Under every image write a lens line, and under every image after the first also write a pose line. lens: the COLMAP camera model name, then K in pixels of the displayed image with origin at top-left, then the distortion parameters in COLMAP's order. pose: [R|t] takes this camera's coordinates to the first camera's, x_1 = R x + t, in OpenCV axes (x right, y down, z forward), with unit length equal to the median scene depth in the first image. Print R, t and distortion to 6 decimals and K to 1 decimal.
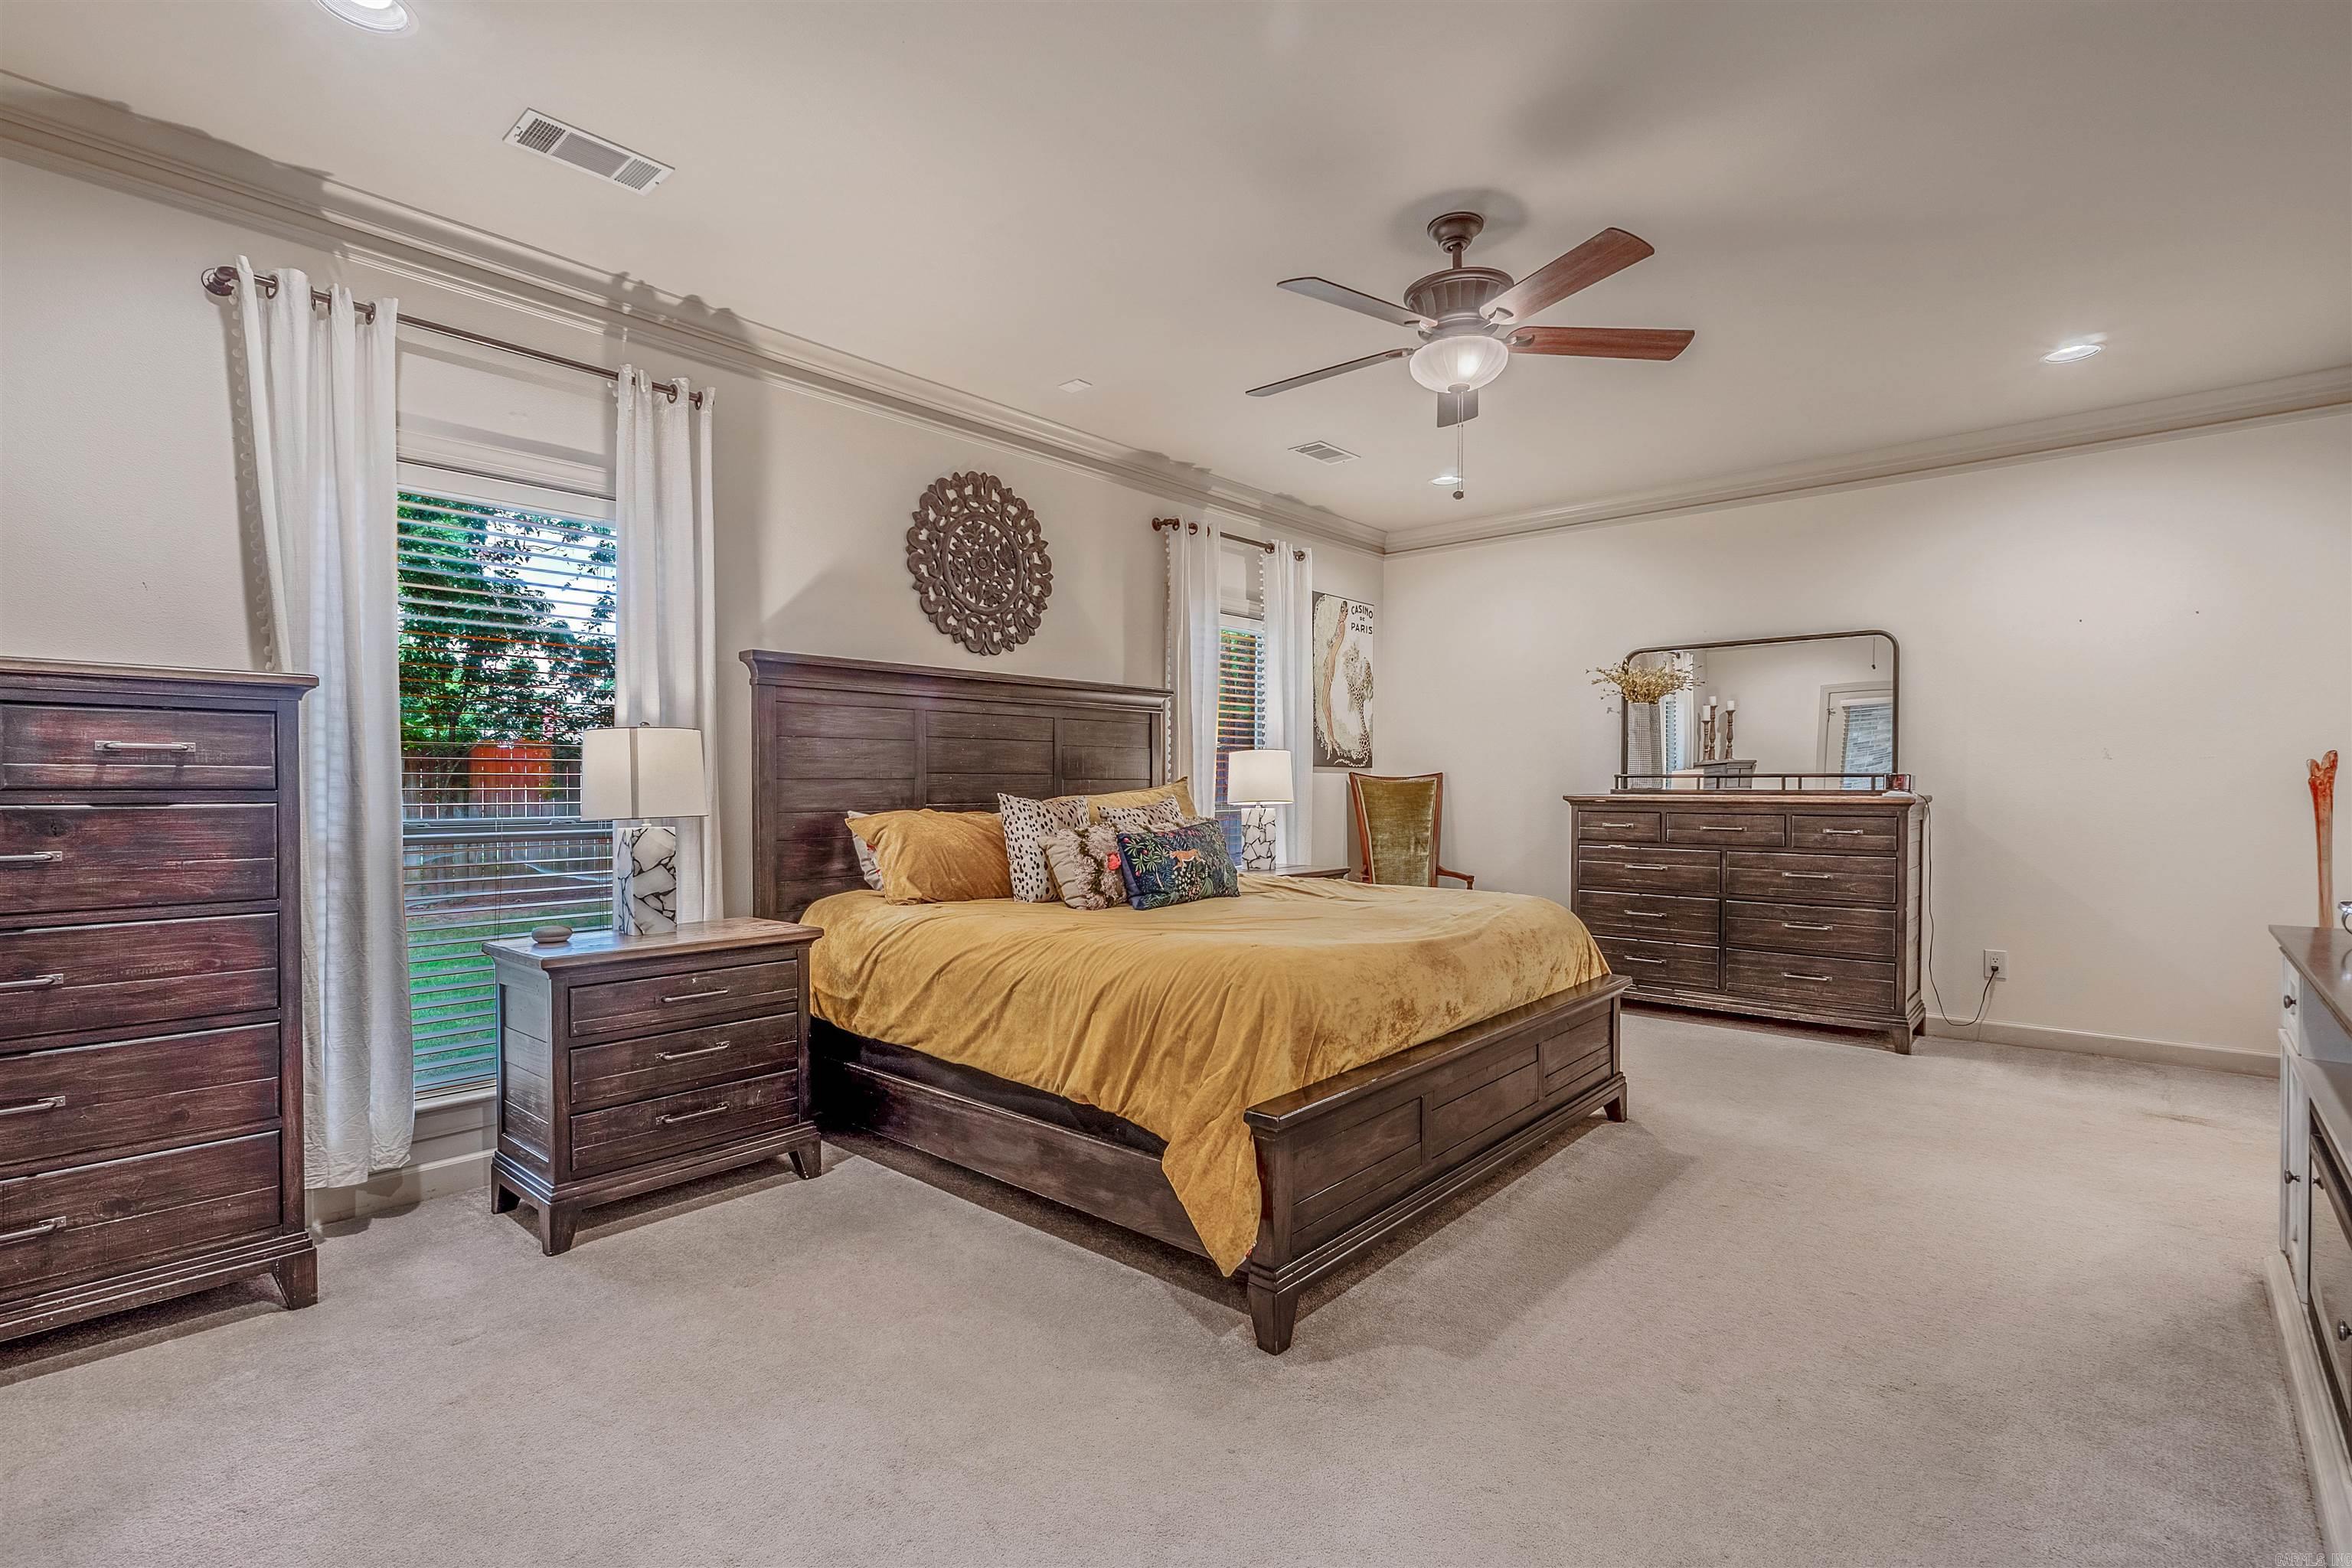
lens RADIAL K [[1071.4, 0, 1139.0], [0, 1071.4, 790.8], [0, 0, 1]] dist [-0.008875, 0.000839]
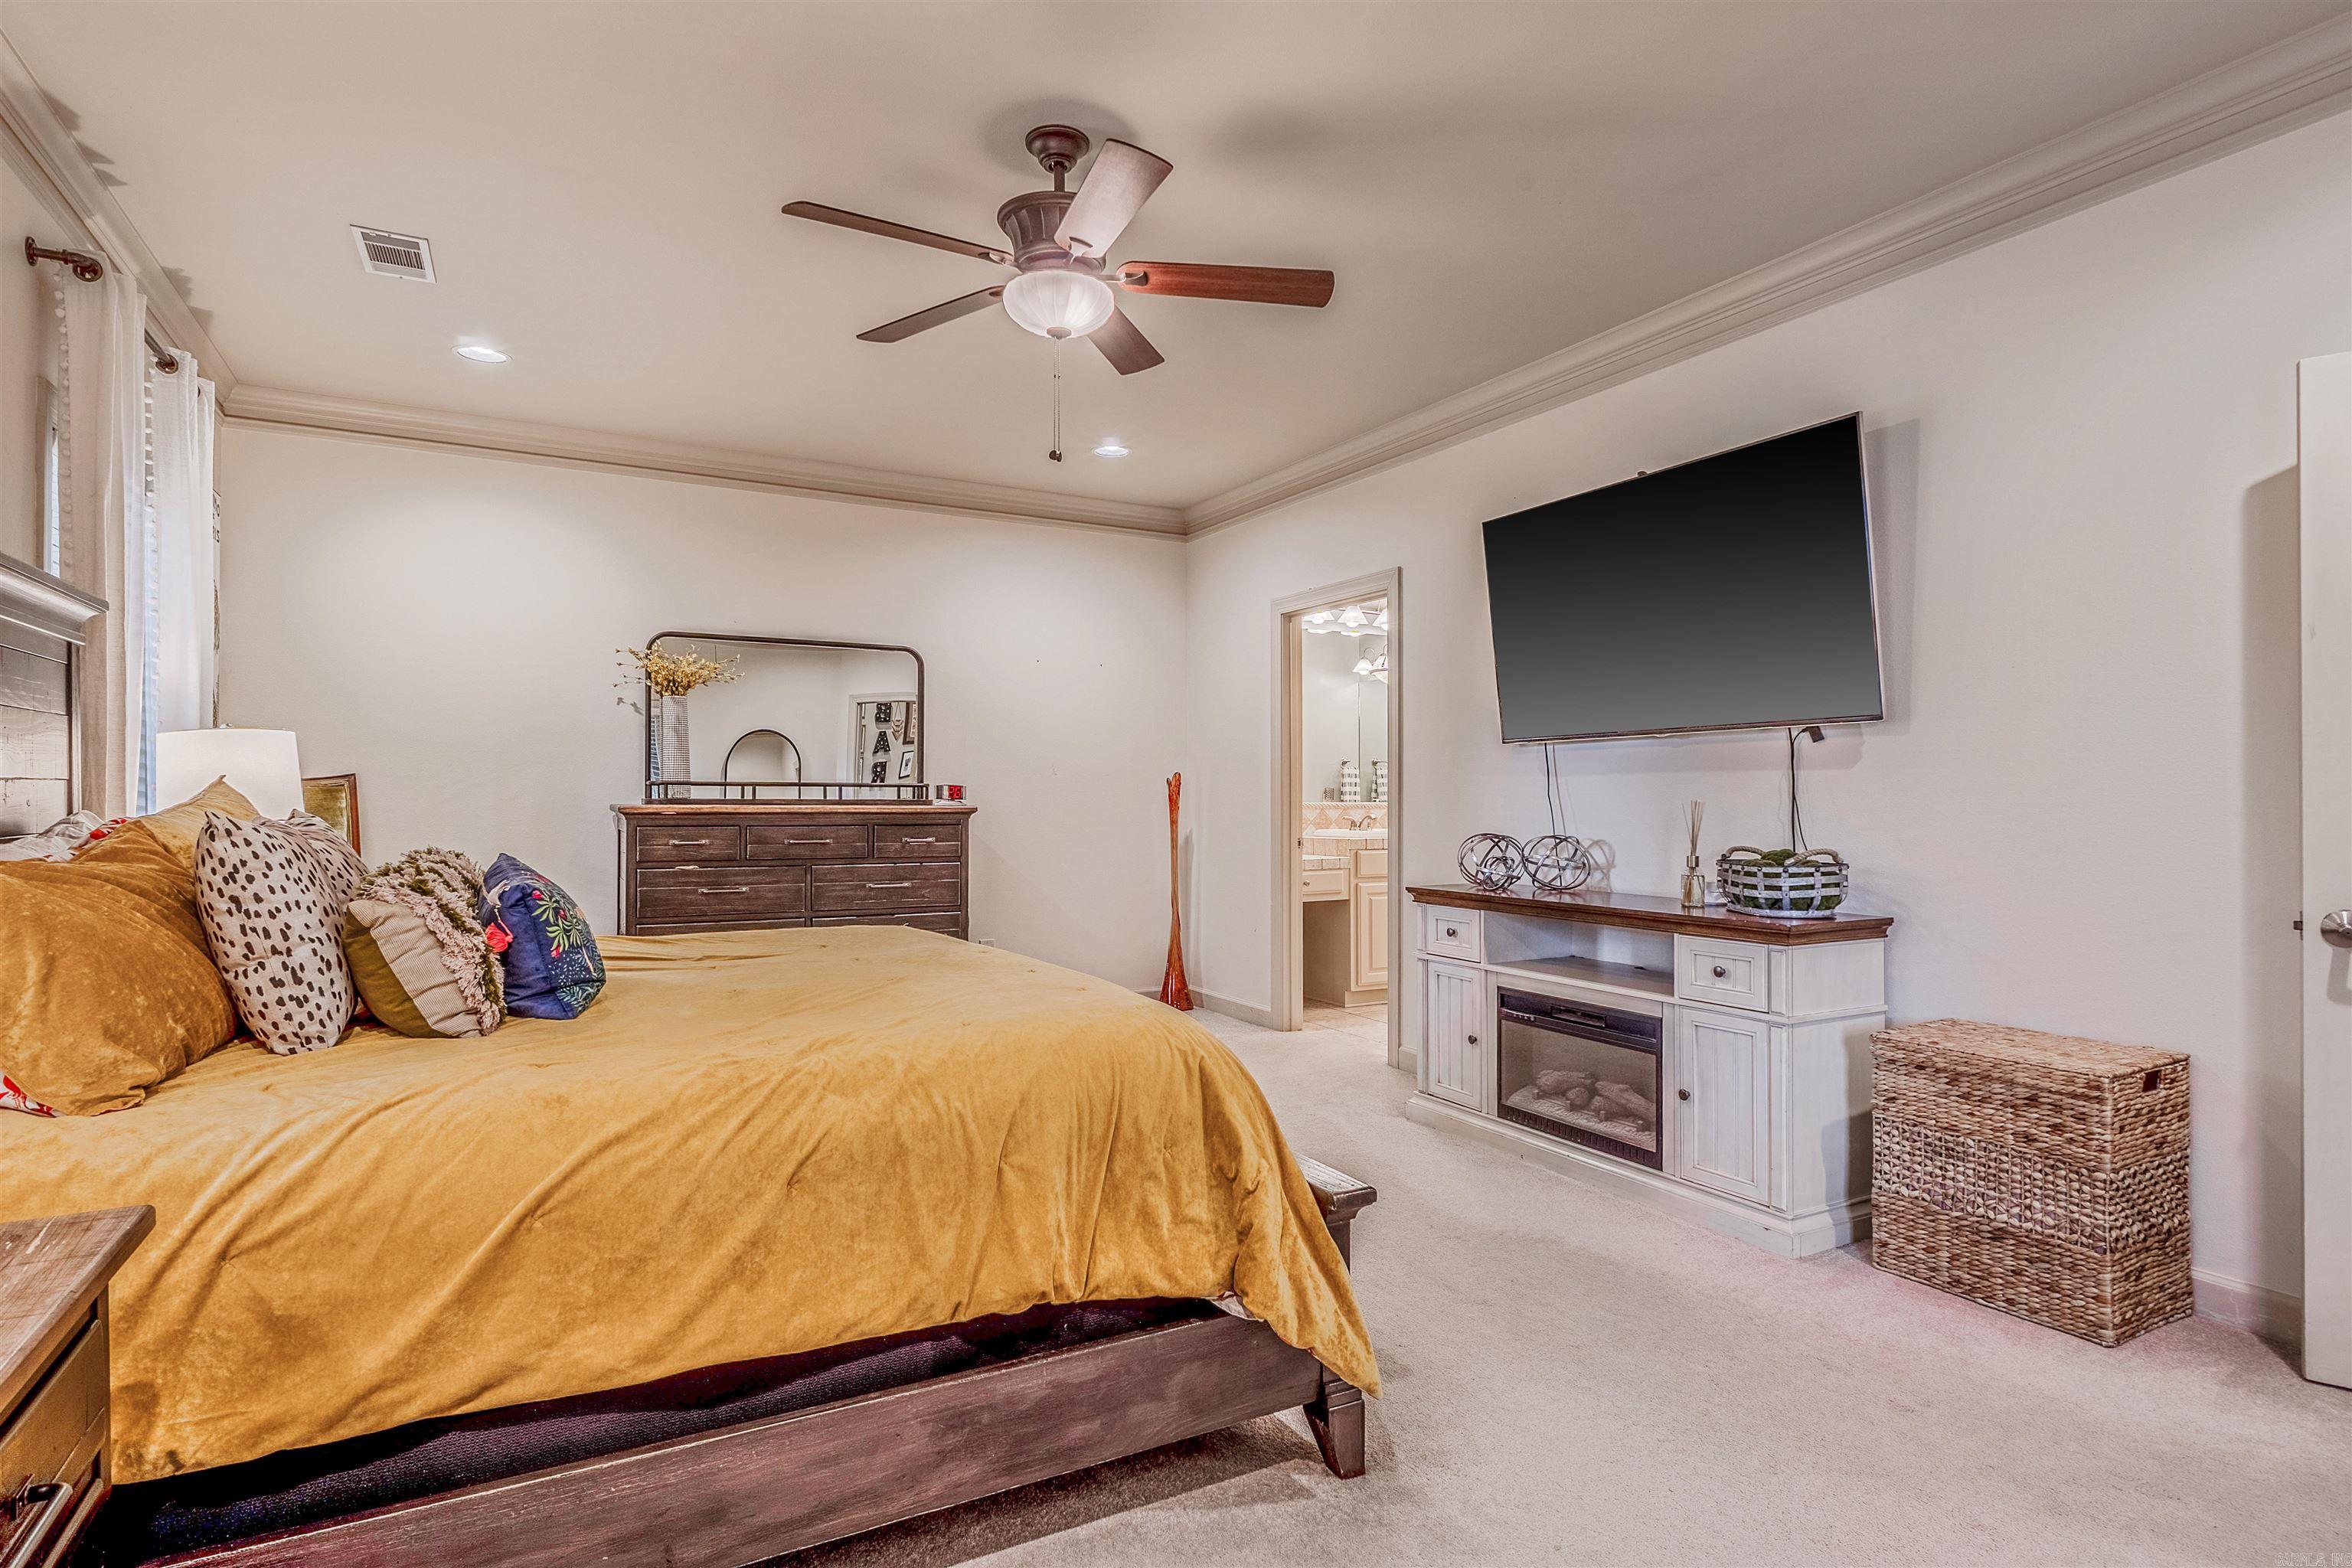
lens RADIAL K [[1237.9, 0, 1167.5], [0, 1237.9, 797.9], [0, 0, 1]] dist [-0.003967, -0.002010]
pose [[0.322729, 0.000210, 0.946492, -0.436203], [0.000618, 1.000000, -0.000433, -0.002205], [-0.946491, 0.000724, 0.322728, 0.428918]]
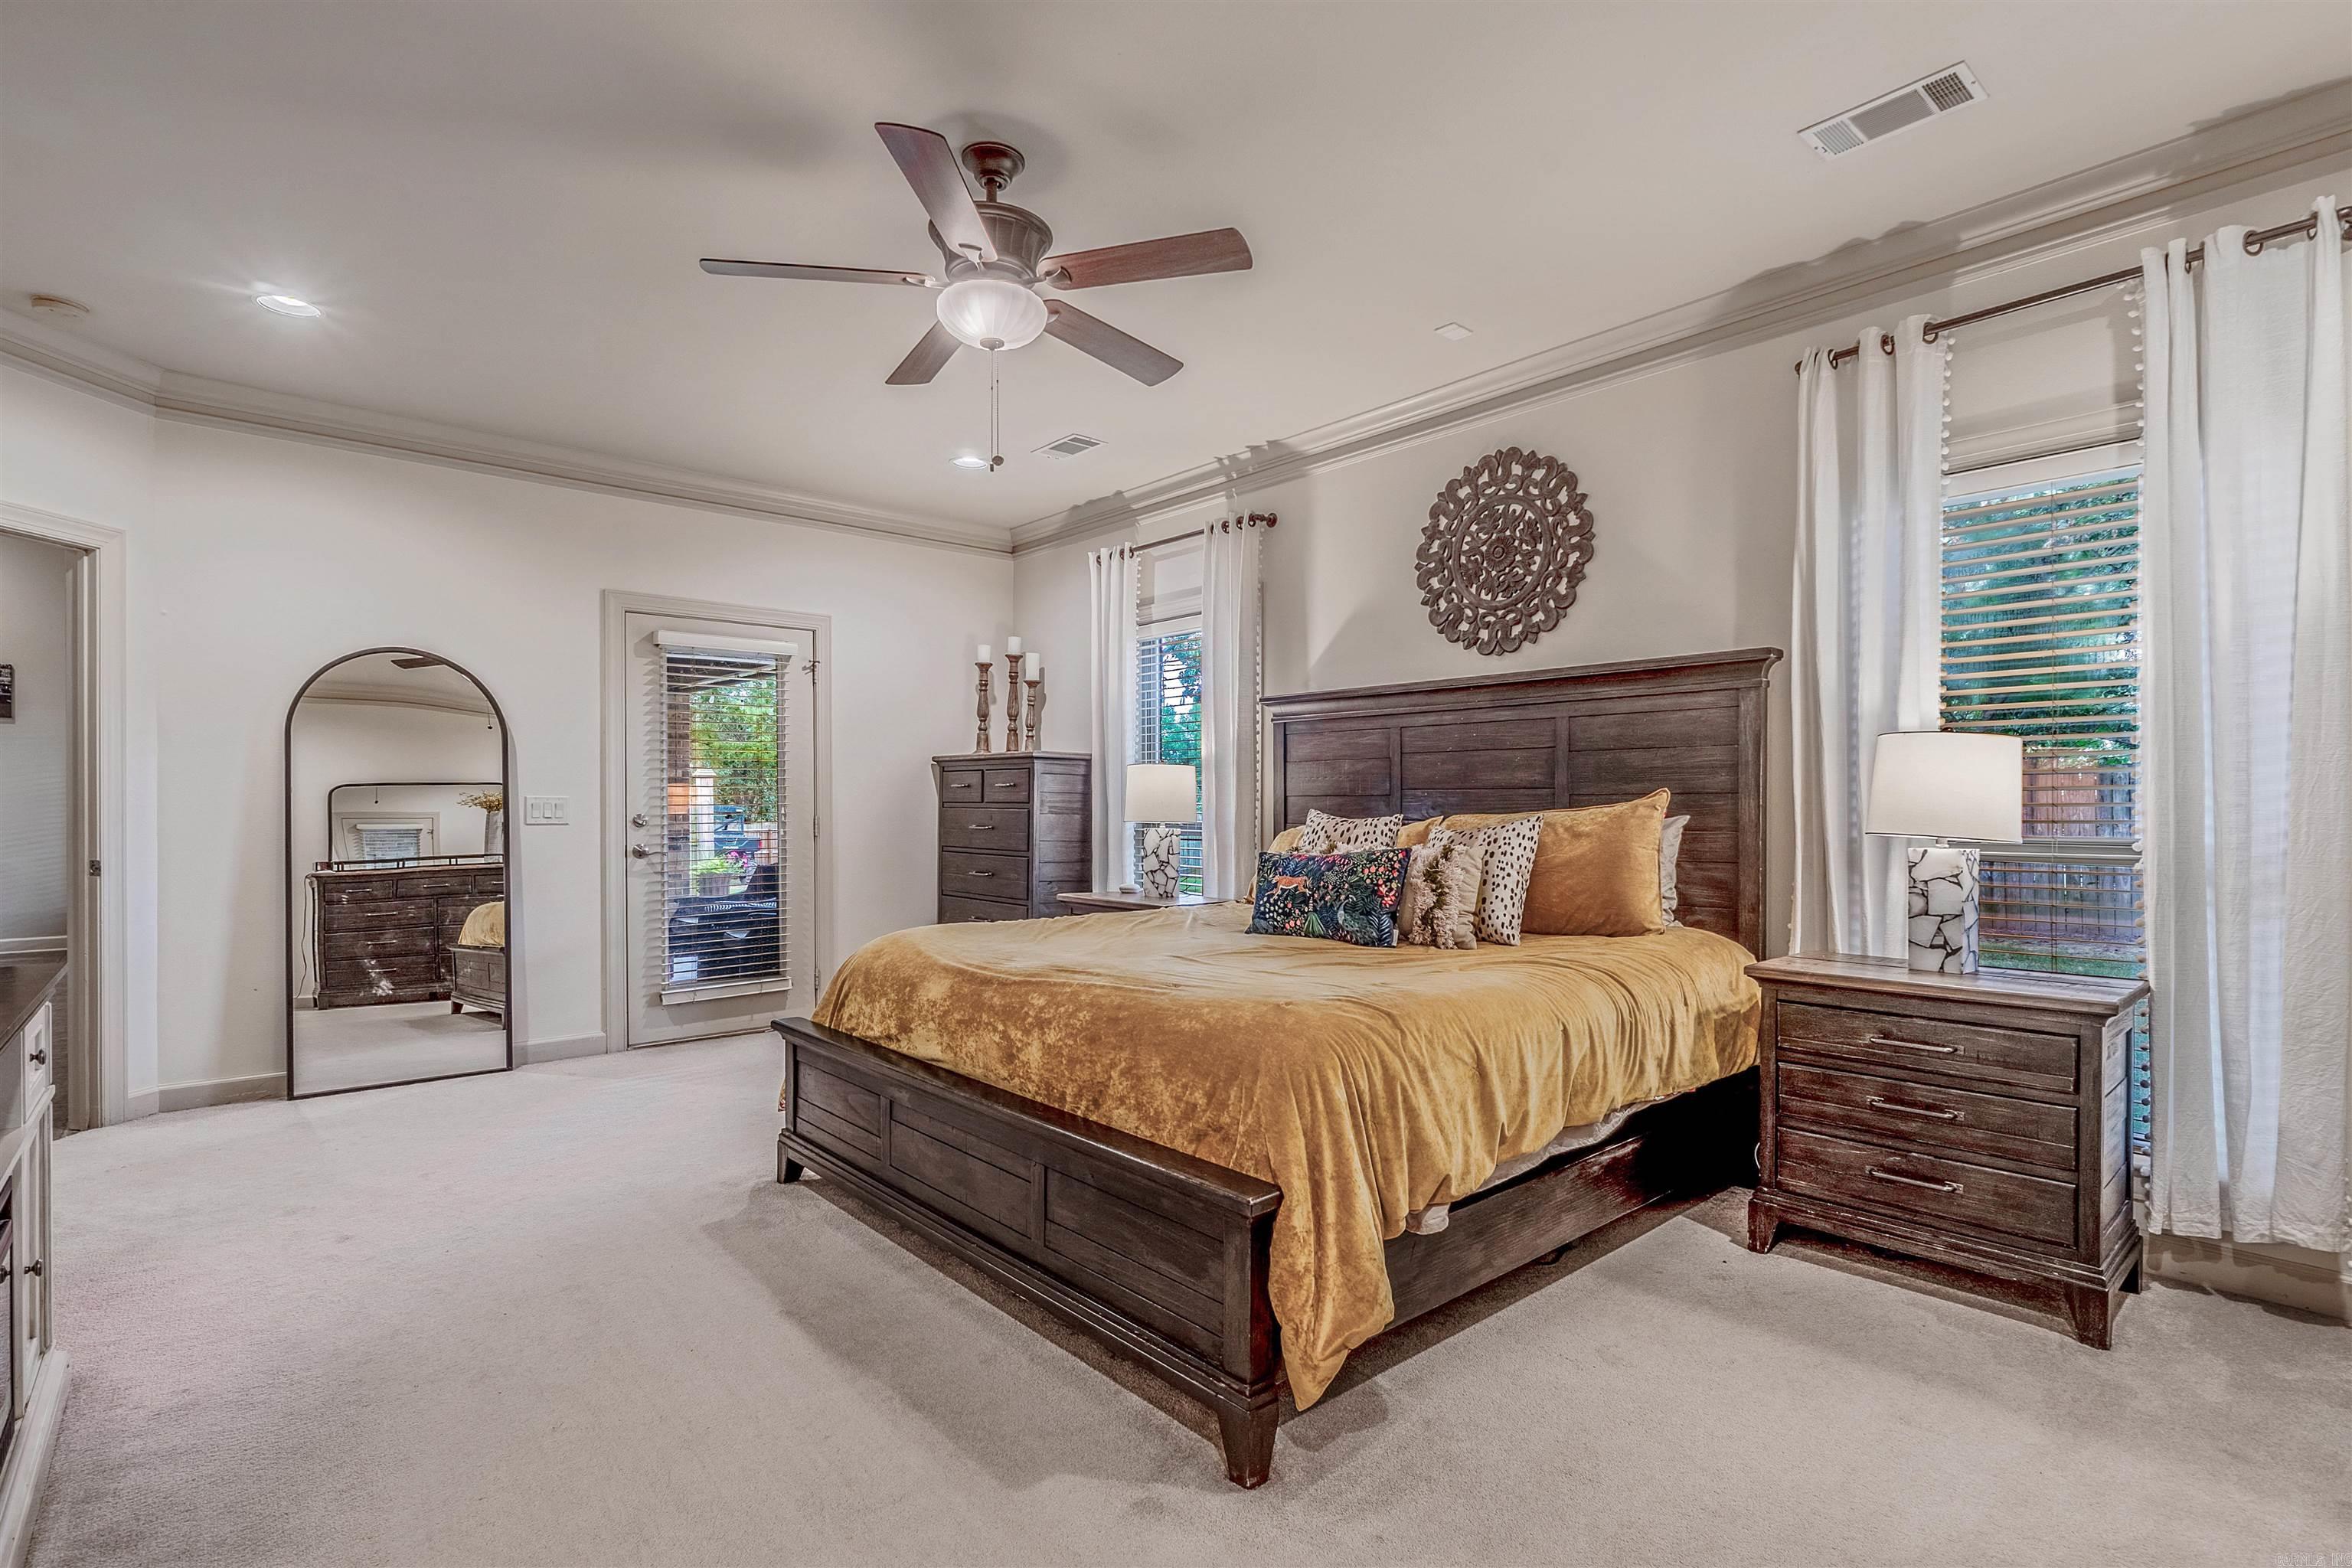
lens RADIAL K [[1071.4, 0, 1183.7], [0, 1071.4, 801.6], [0, 0, 1]] dist [-0.008875, 0.000839]
pose [[-0.083046, 0.000716, -0.996545, 0.781412], [-0.007867, 0.999968, 0.001374, -0.004765], [0.996515, 0.007954, -0.083038, 0.836444]]
